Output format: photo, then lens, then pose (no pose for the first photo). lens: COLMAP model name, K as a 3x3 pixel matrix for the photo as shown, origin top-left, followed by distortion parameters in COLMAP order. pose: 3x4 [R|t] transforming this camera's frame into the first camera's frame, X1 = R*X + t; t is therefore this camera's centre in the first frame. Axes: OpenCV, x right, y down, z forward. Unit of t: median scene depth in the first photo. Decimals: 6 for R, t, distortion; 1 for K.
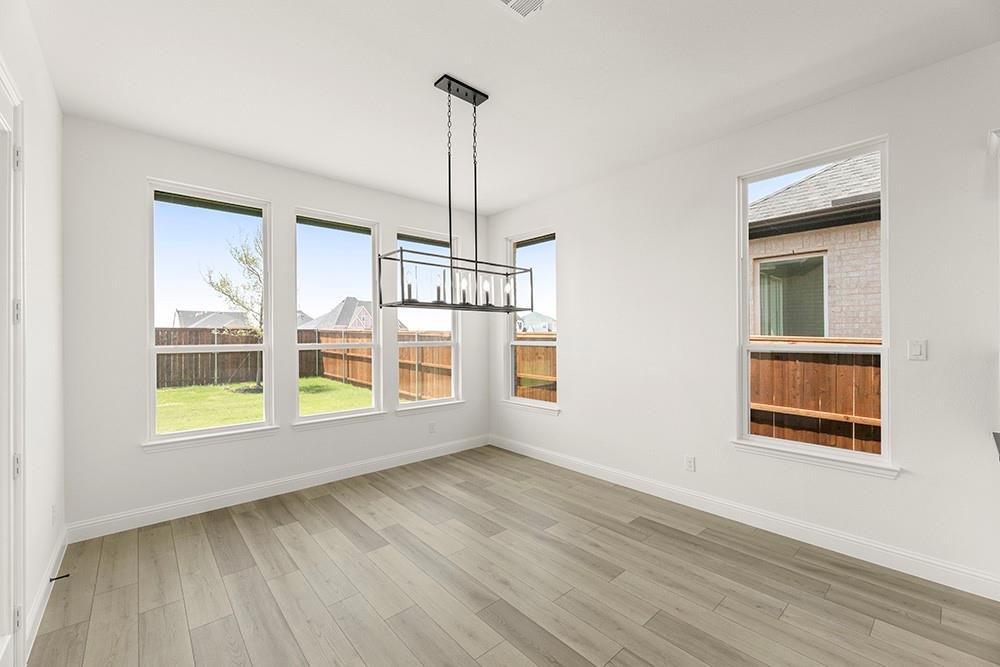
lens RADIAL K [[411.1, 0, 496.2], [0, 411.1, 339.4], [0, 0, 1]] dist [-0.000344, 0.000016]
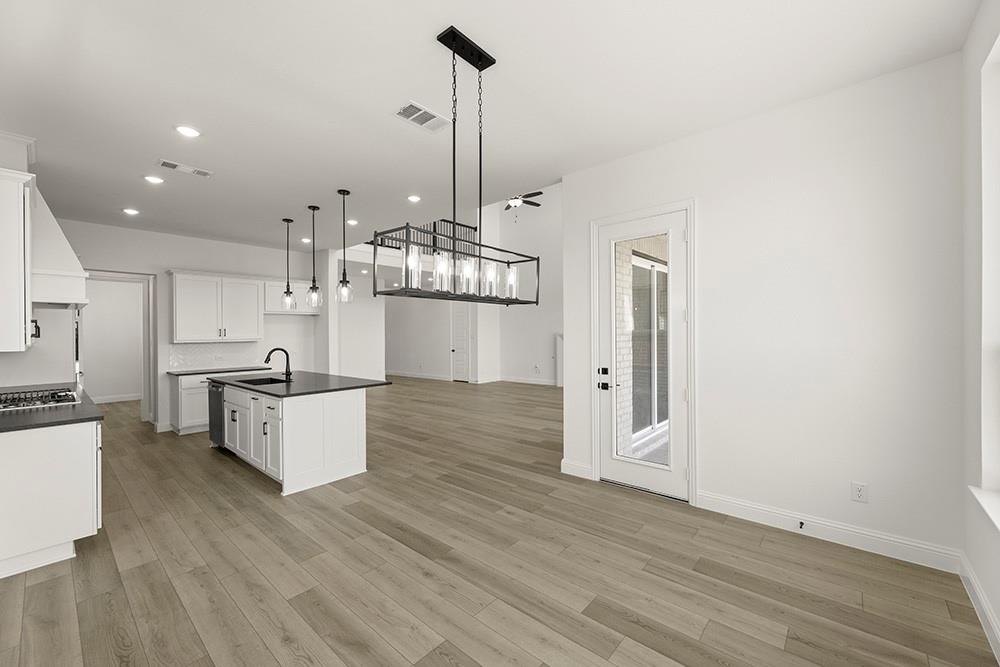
lens RADIAL K [[403.4, 0, 500.7], [0, 403.4, 332.7], [0, 0, 1]] dist [0.000428, 0.000046]
pose [[-0.990522, 0.018299, -0.136130, -0.031870], [0.017601, 0.999825, 0.006331, -0.010777], [0.136222, 0.003875, -0.990671, 1.929475]]
